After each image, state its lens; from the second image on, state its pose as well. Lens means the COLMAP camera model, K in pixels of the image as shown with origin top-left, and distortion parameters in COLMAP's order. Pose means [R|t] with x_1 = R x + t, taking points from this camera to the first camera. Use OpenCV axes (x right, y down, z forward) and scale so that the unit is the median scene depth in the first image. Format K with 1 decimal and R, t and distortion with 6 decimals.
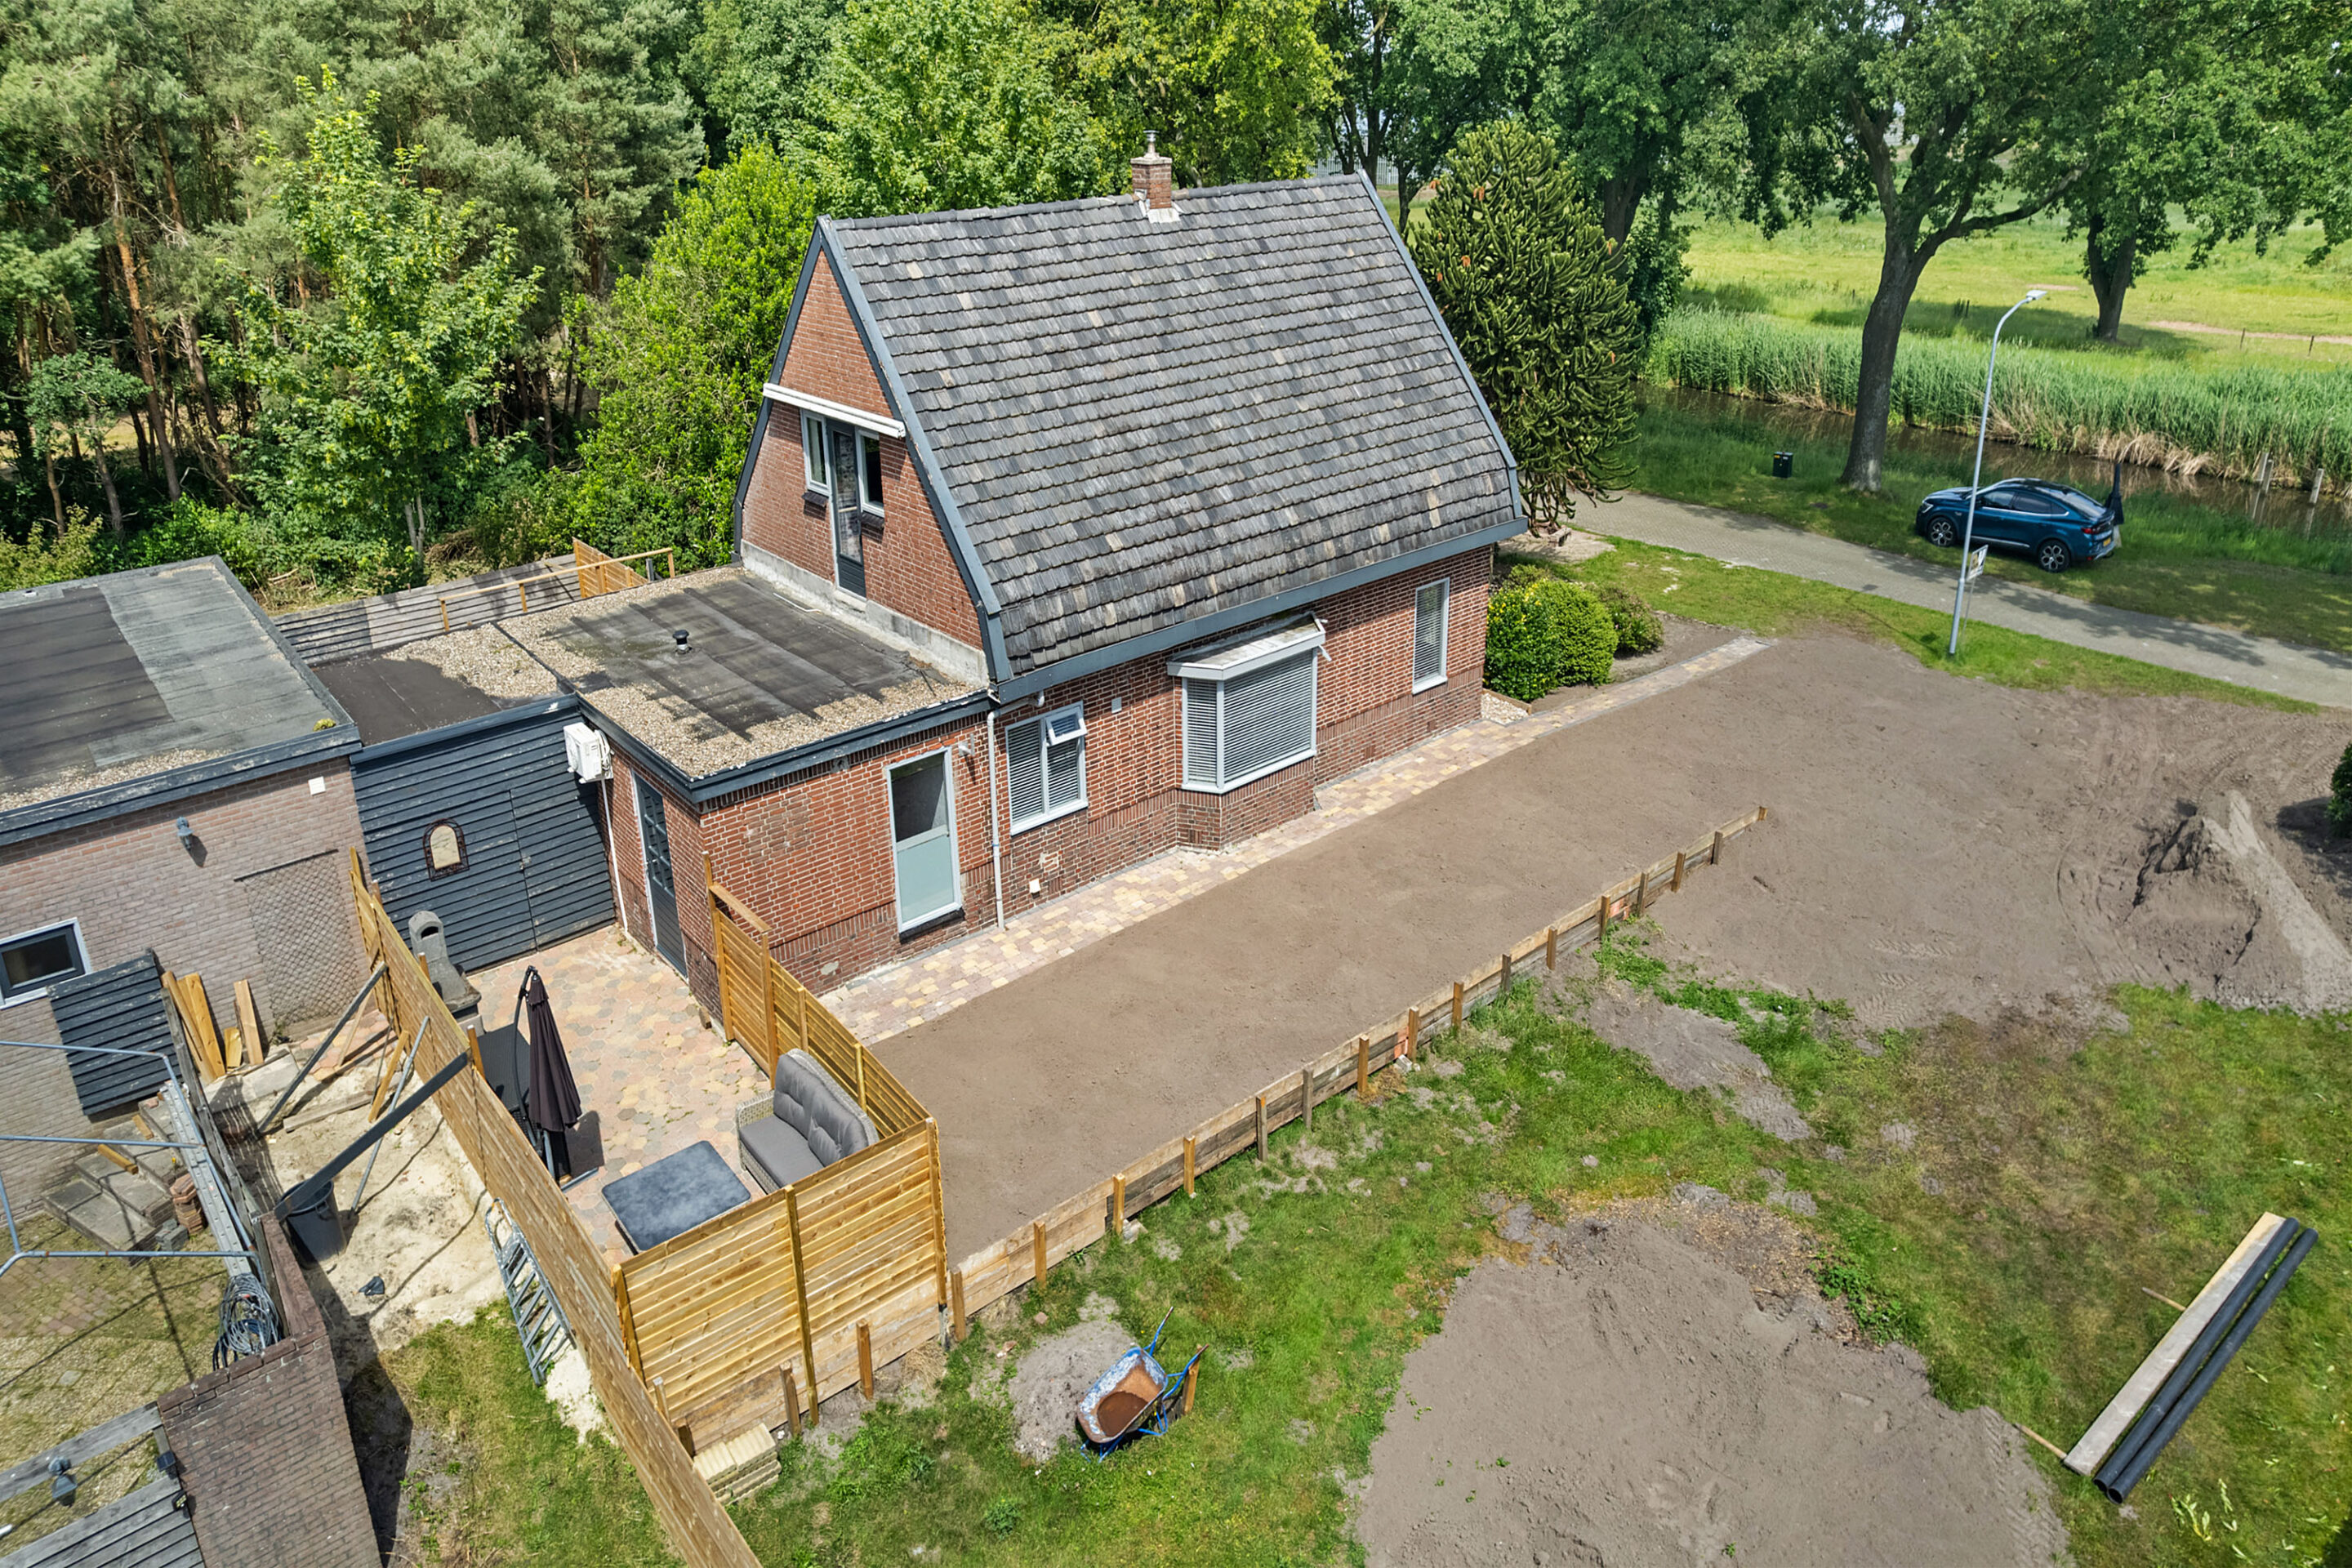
lens RADIAL K [[1480.1, 0, 1178.5], [0, 1480.1, 625.8], [0, 0, 1]] dist [-0.030307, -0.000211]
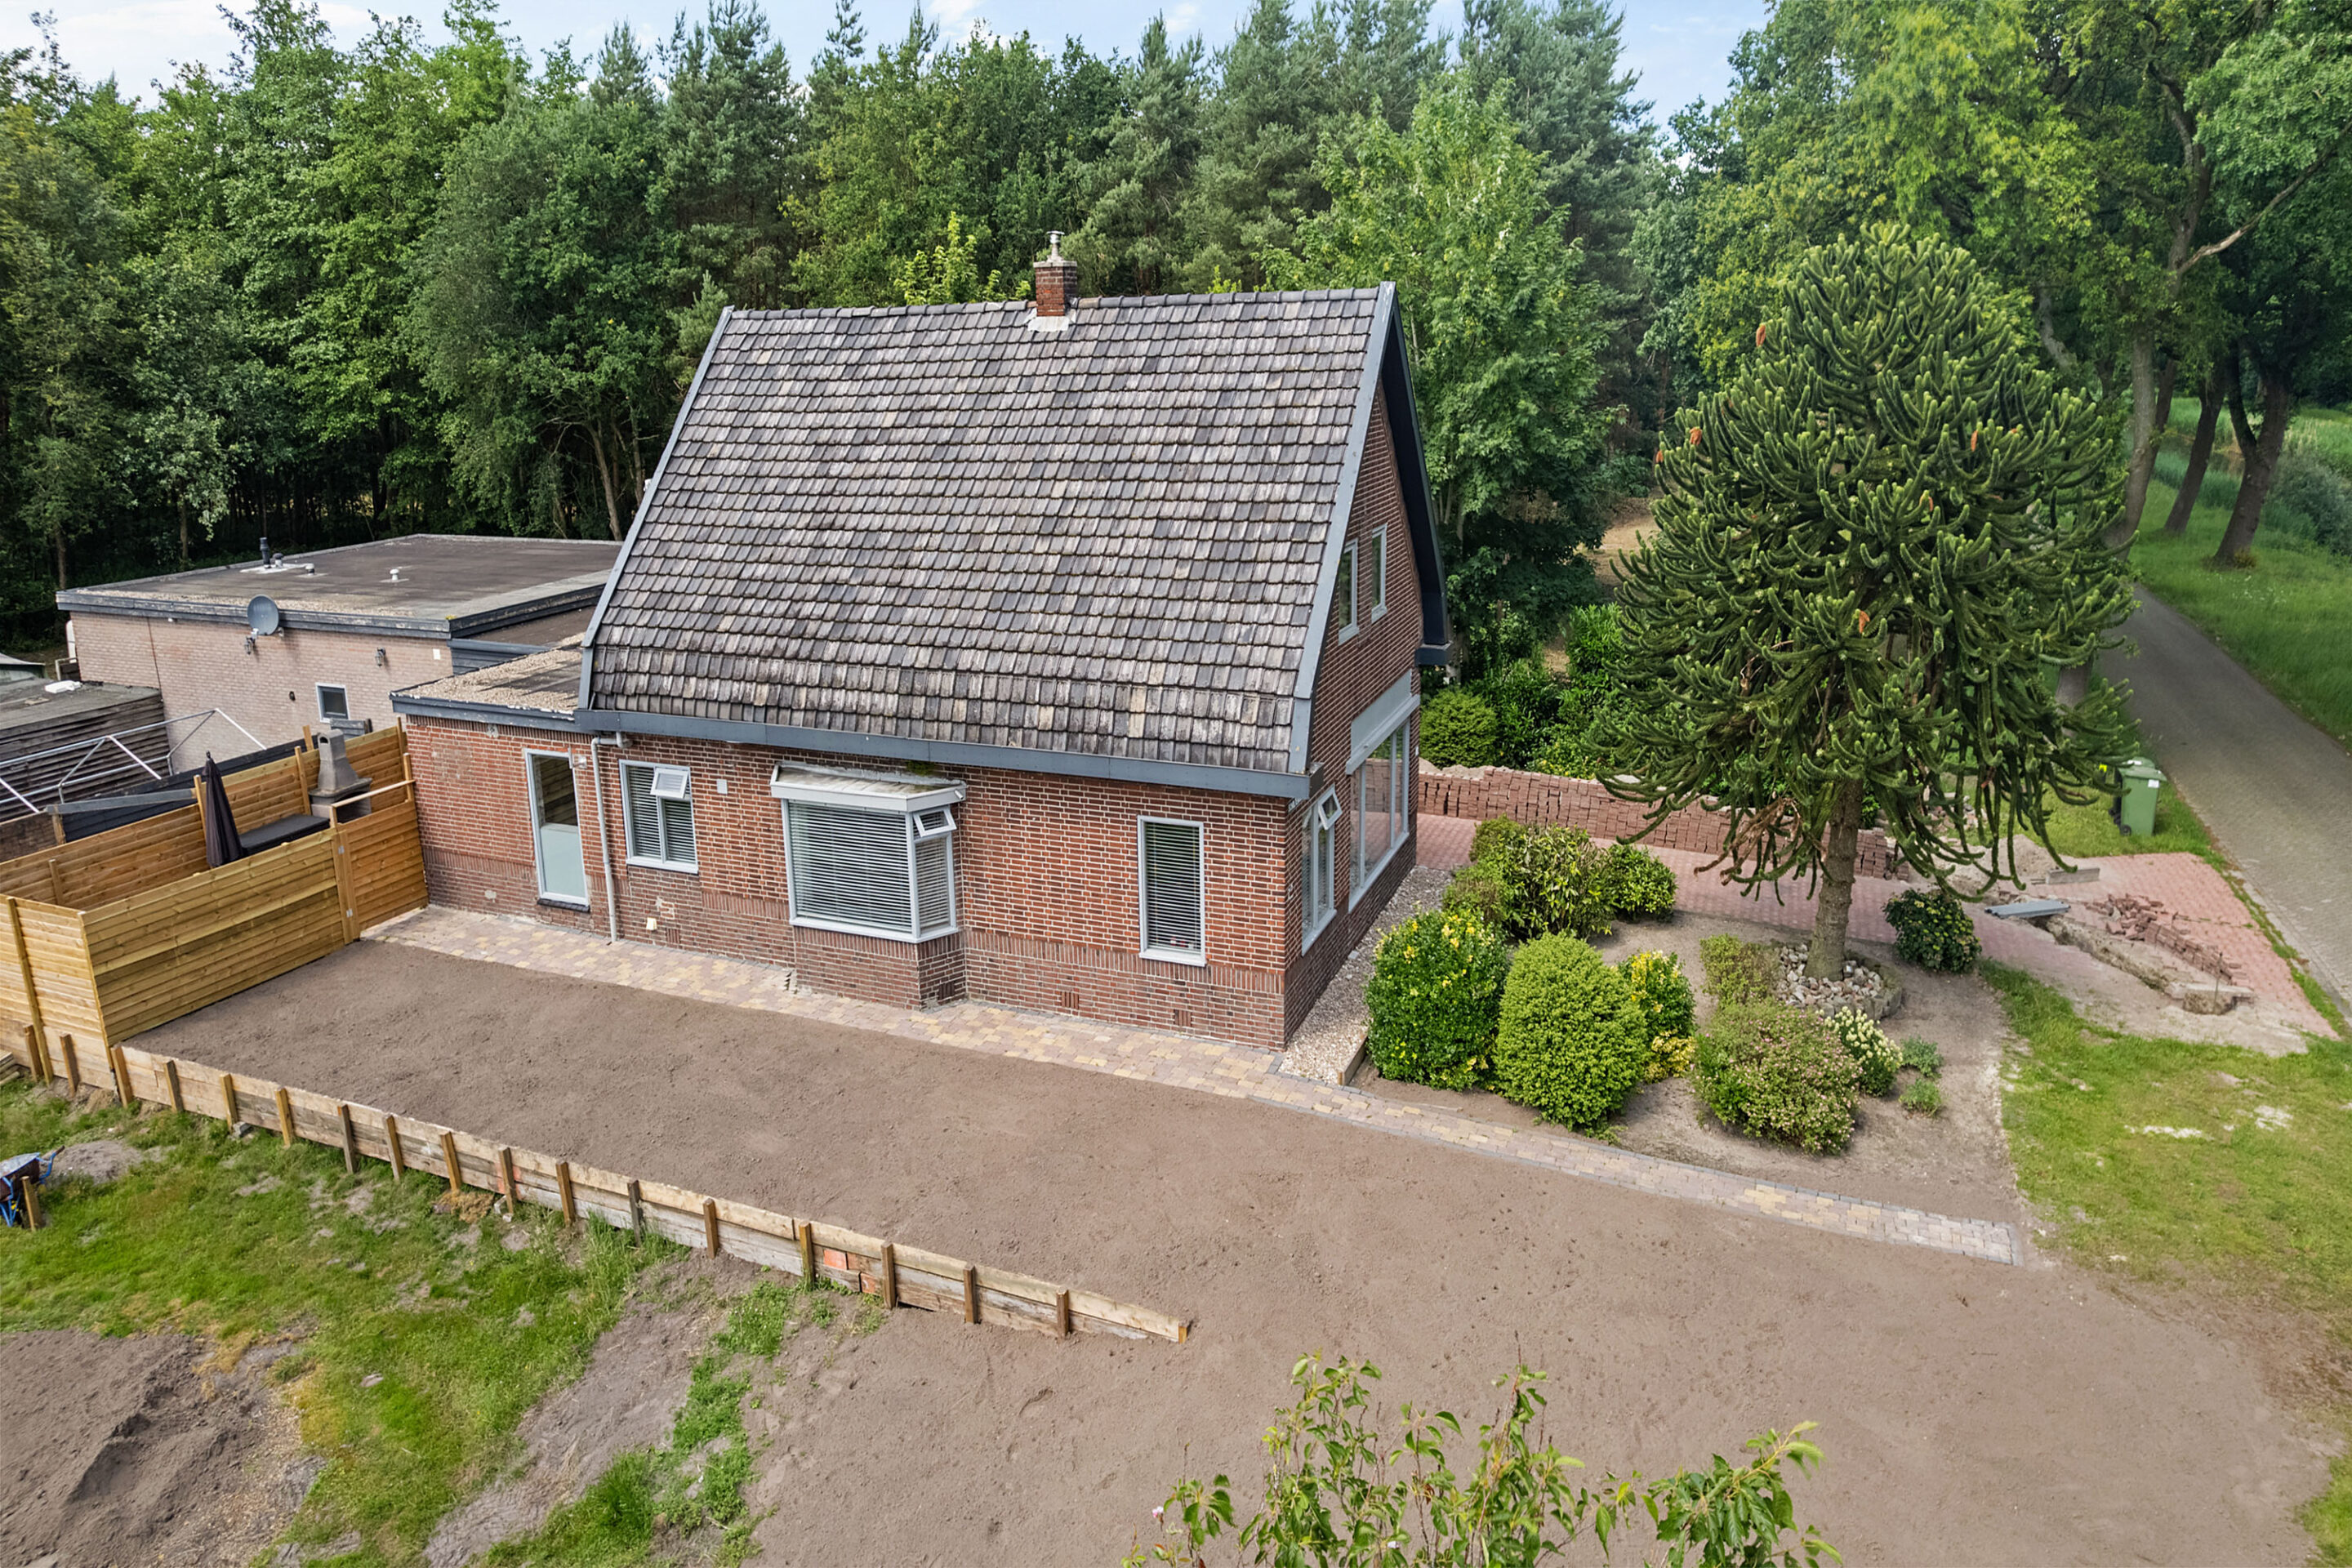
lens RADIAL K [[1470.6, 0, 1156.7], [0, 1470.6, 680.1], [0, 0, 1]] dist [-0.041268, 0.030240]
pose [[0.472242, 0.215924, -0.854613, 0.926407], [-0.295746, 0.952147, 0.077144, -0.177866], [0.830375, 0.216318, 0.513502, 0.715928]]
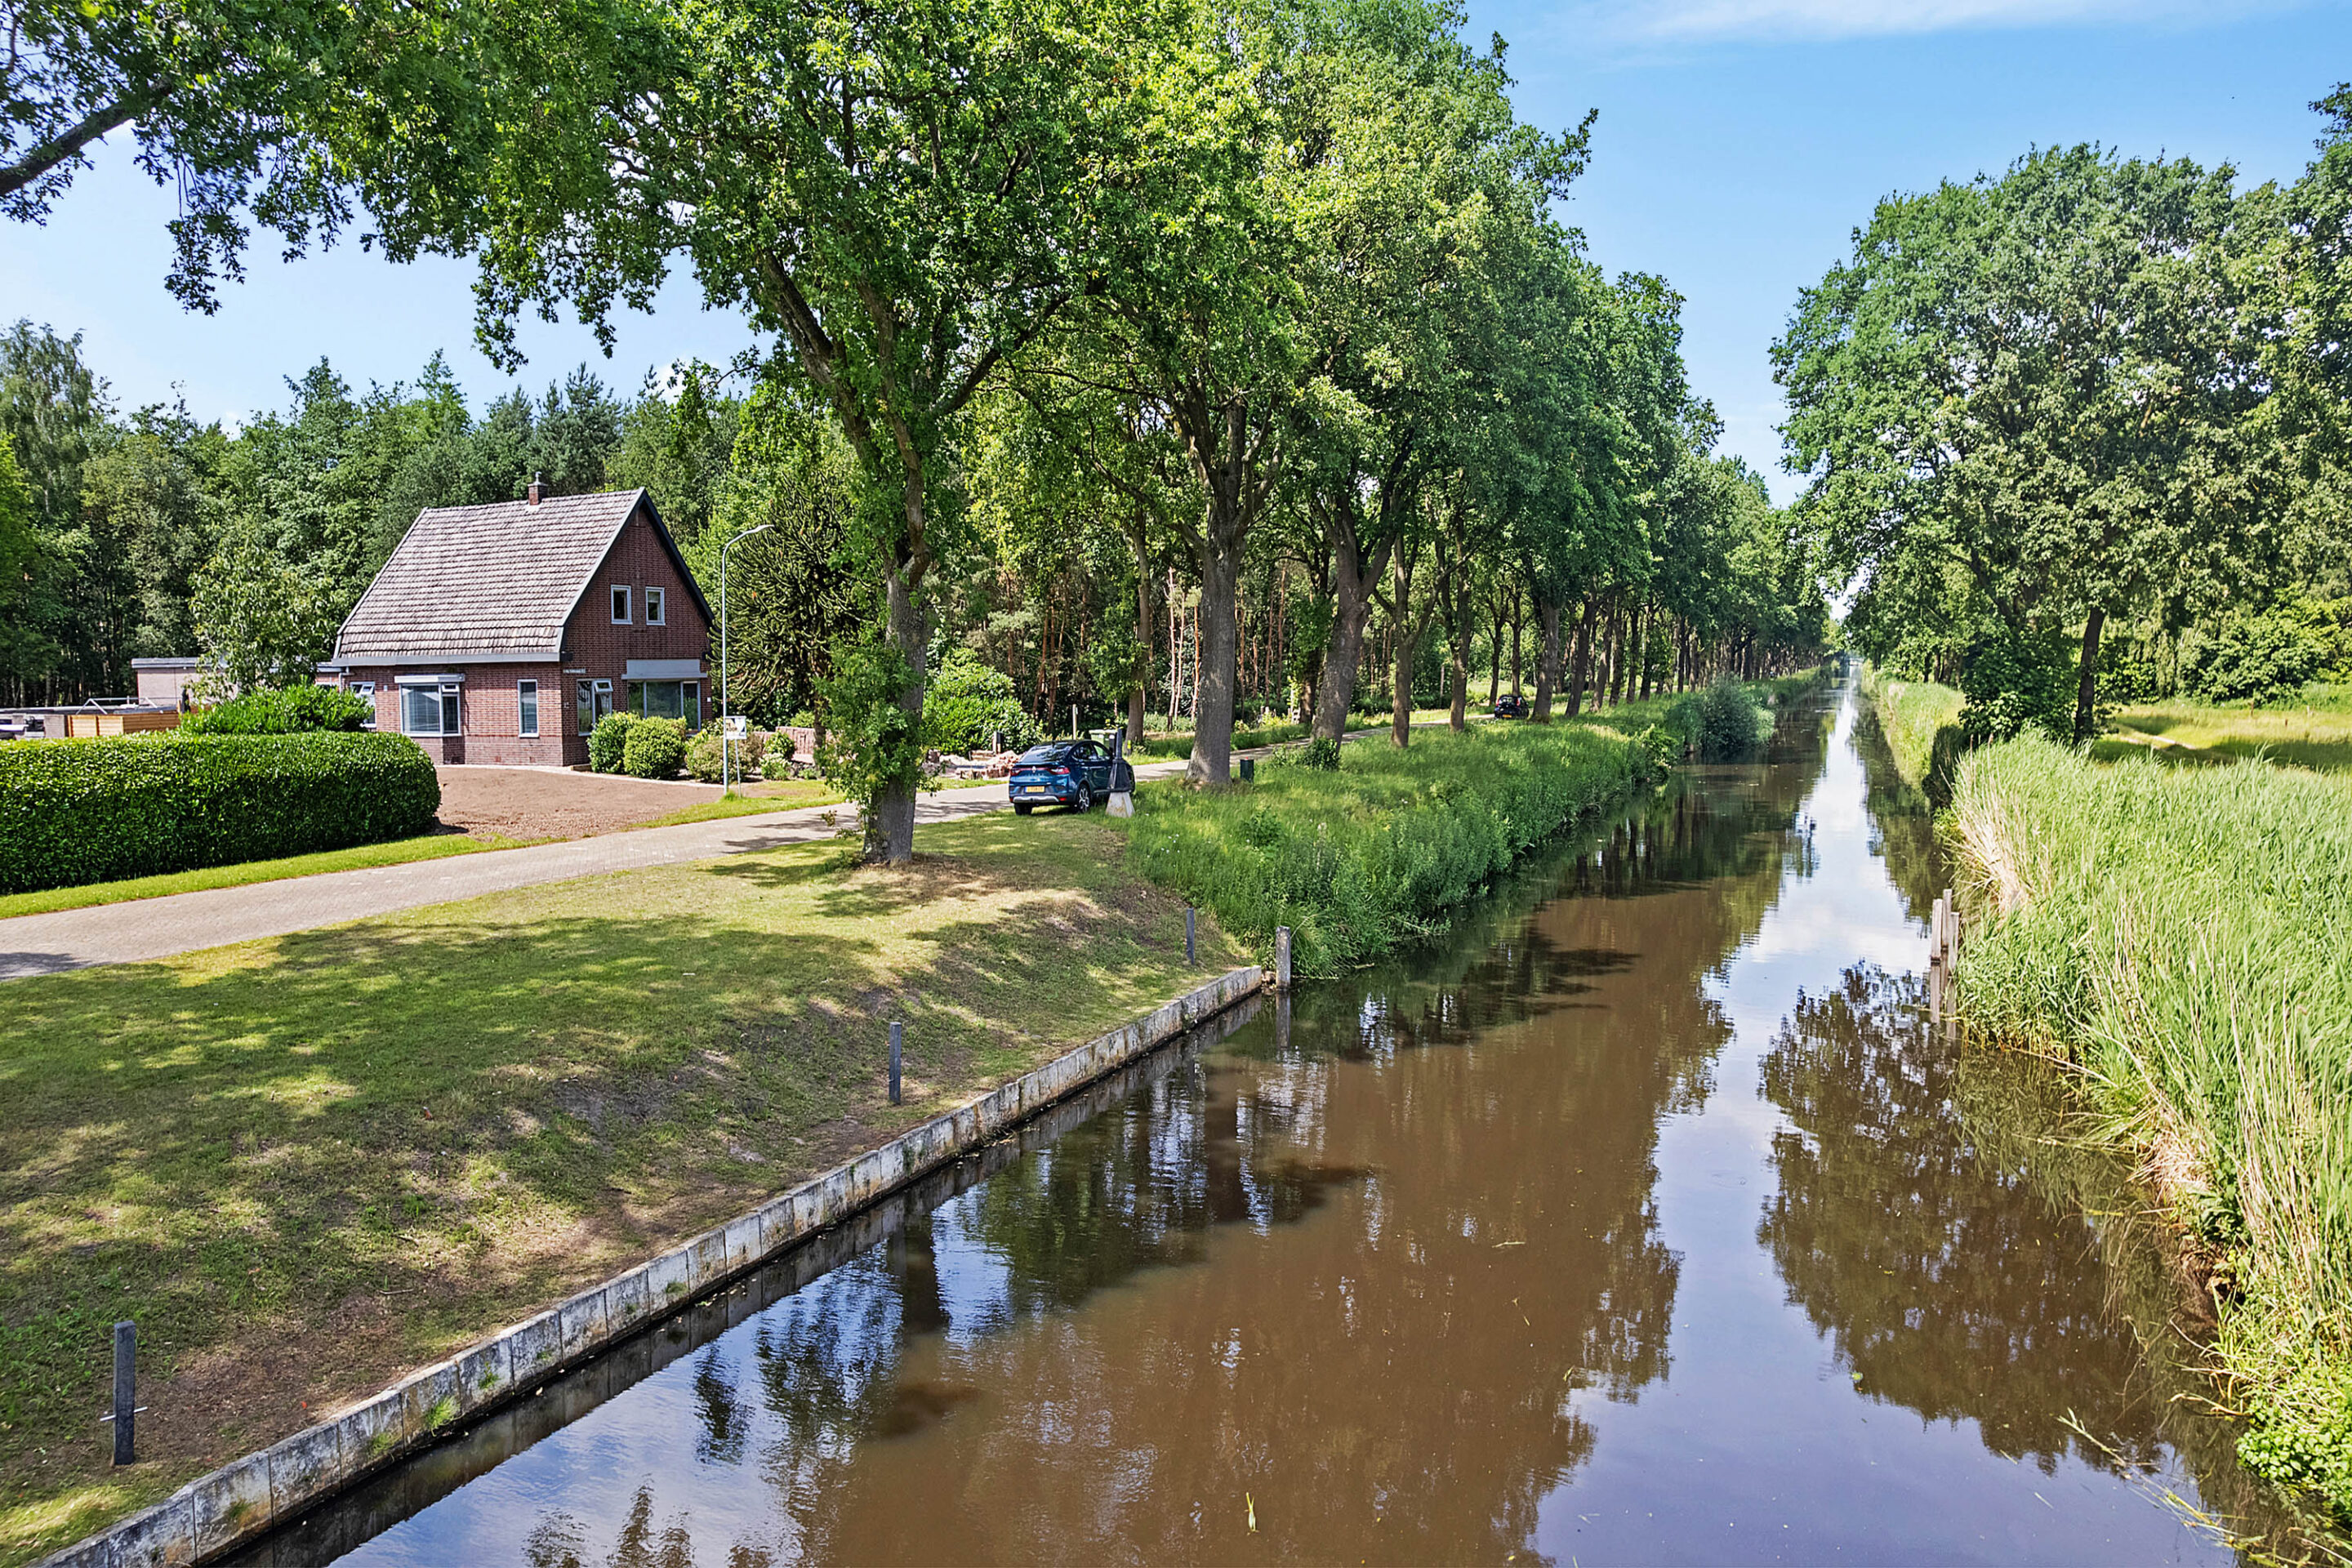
lens RADIAL K [[1512.4, 0, 1176.0], [0, 1512.4, 784.0], [0, 0, 1]] dist [-0.002667, 0.000258]
pose [[0.423564, 0.082774, -0.902077, 2.787214], [-0.304666, 0.950823, -0.055806, -0.056466], [0.853096, 0.298469, 0.427953, 1.088146]]
